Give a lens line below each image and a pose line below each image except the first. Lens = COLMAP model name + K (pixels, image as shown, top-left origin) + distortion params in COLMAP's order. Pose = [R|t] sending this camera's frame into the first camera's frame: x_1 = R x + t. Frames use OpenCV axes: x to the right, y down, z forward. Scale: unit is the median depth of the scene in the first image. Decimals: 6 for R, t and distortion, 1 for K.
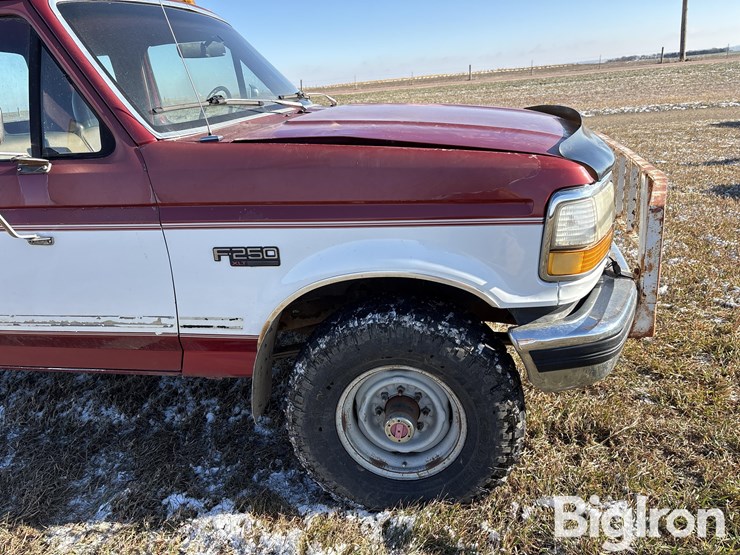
lens RADIAL K [[561.0, 0, 365.4], [0, 561.0, 284.2], [0, 0, 1]] dist [0.017398, -0.010891]
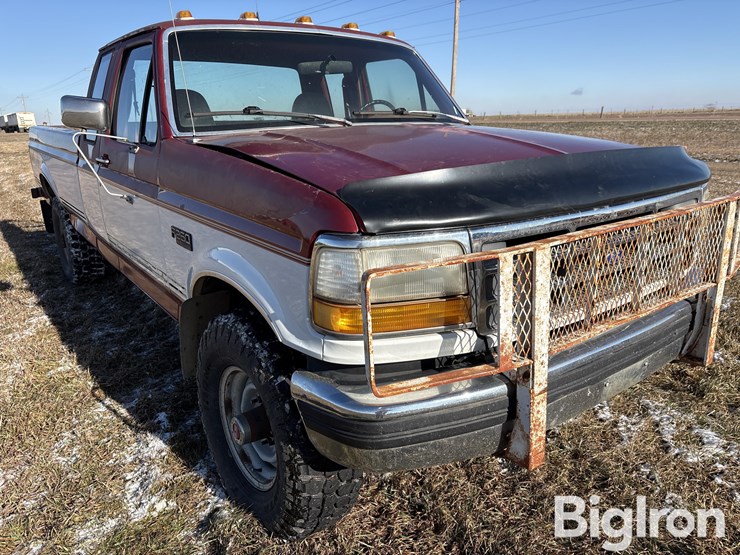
lens RADIAL K [[561.0, 0, 373.9], [0, 561.0, 284.6], [0, 0, 1]] dist [0.017398, -0.010891]
pose [[0.734346, 0.259721, -0.627122, 0.865558], [-0.271887, 0.959095, 0.078833, -0.159280], [0.621944, 0.112616, 0.774922, 0.326952]]
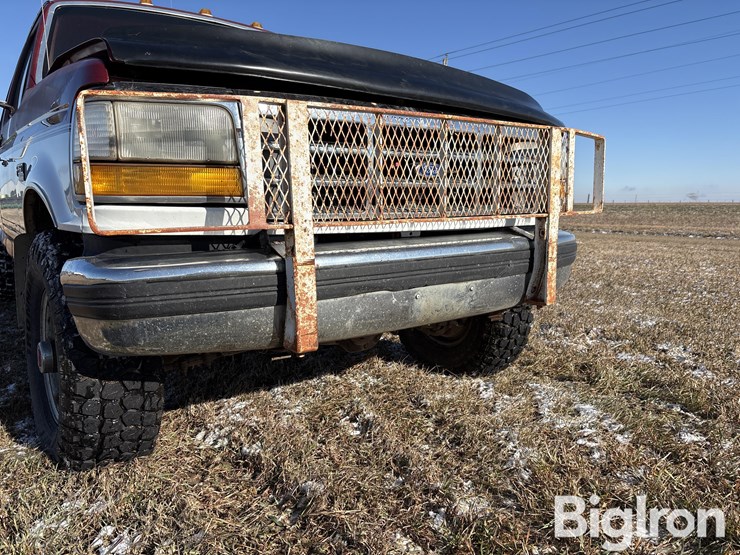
lens RADIAL K [[561.0, 0, 382.8], [0, 561.0, 275.1], [0, 0, 1]] dist [0.017398, -0.010891]
pose [[0.737552, 0.166587, -0.654421, 1.149346], [-0.290977, 0.952914, -0.085370, 0.035574], [0.609385, 0.253386, 0.751296, 0.612857]]
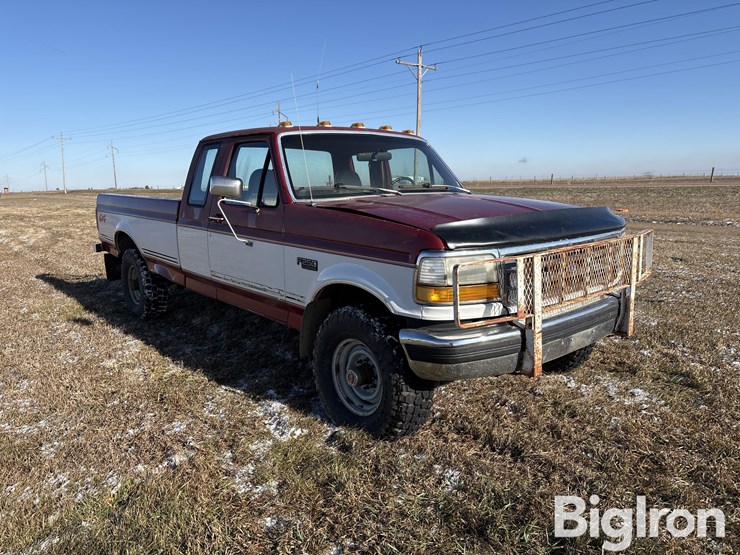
lens RADIAL K [[561.0, 0, 370.2], [0, 561.0, 283.3], [0, 0, 1]] dist [0.017398, -0.010891]
pose [[0.775189, 0.179803, -0.605602, 1.124586], [-0.259340, 0.964712, -0.045541, 0.046098], [0.576043, 0.192360, 0.794464, -0.391767]]
